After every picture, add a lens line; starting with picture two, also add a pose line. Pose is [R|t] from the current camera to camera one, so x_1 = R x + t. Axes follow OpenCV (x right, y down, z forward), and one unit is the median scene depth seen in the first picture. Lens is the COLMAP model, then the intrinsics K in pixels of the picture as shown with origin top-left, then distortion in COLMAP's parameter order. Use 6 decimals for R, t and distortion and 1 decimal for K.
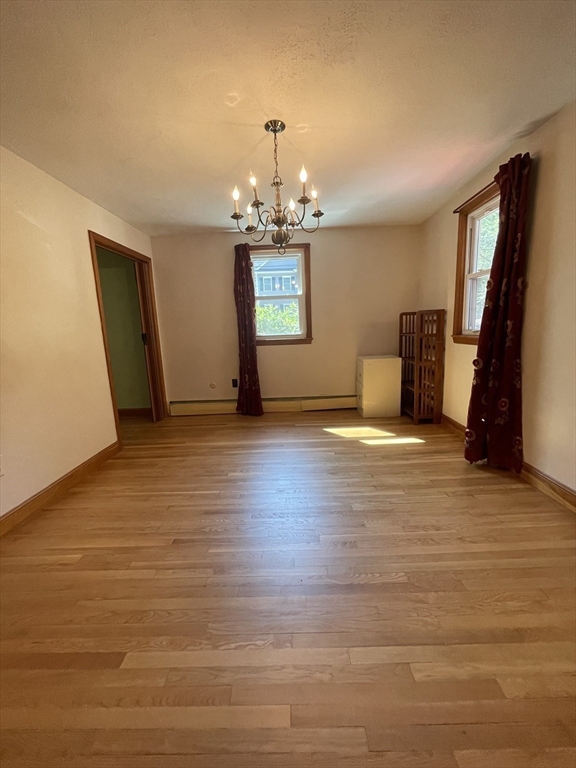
lens RADIAL K [[311.4, 0, 290.4], [0, 311.4, 385.3], [0, 0, 1]] dist [0.000879, -0.000912]
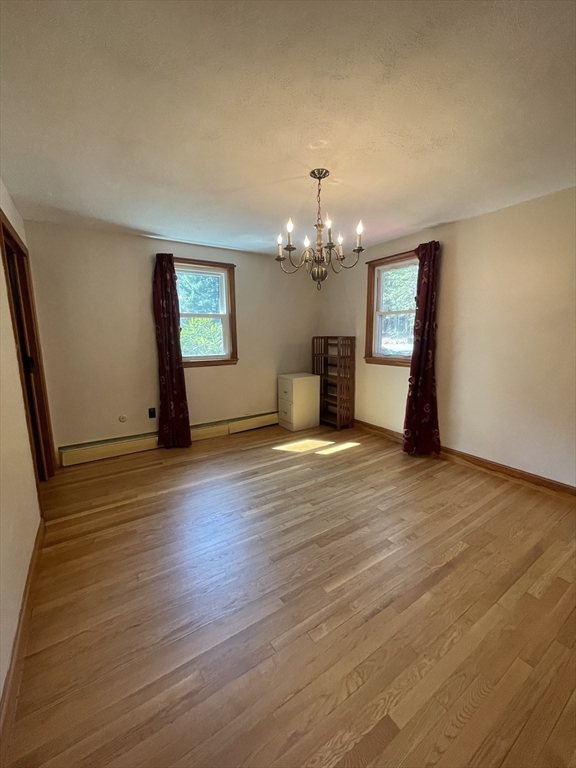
lens RADIAL K [[311.4, 0, 291.0], [0, 311.4, 385.1], [0, 0, 1]] dist [0.000879, -0.000912]
pose [[0.825273, -0.060329, 0.561503, -0.428883], [0.080064, 0.996734, -0.010584, -0.053966], [-0.559030, 0.053691, 0.827407, 0.112016]]
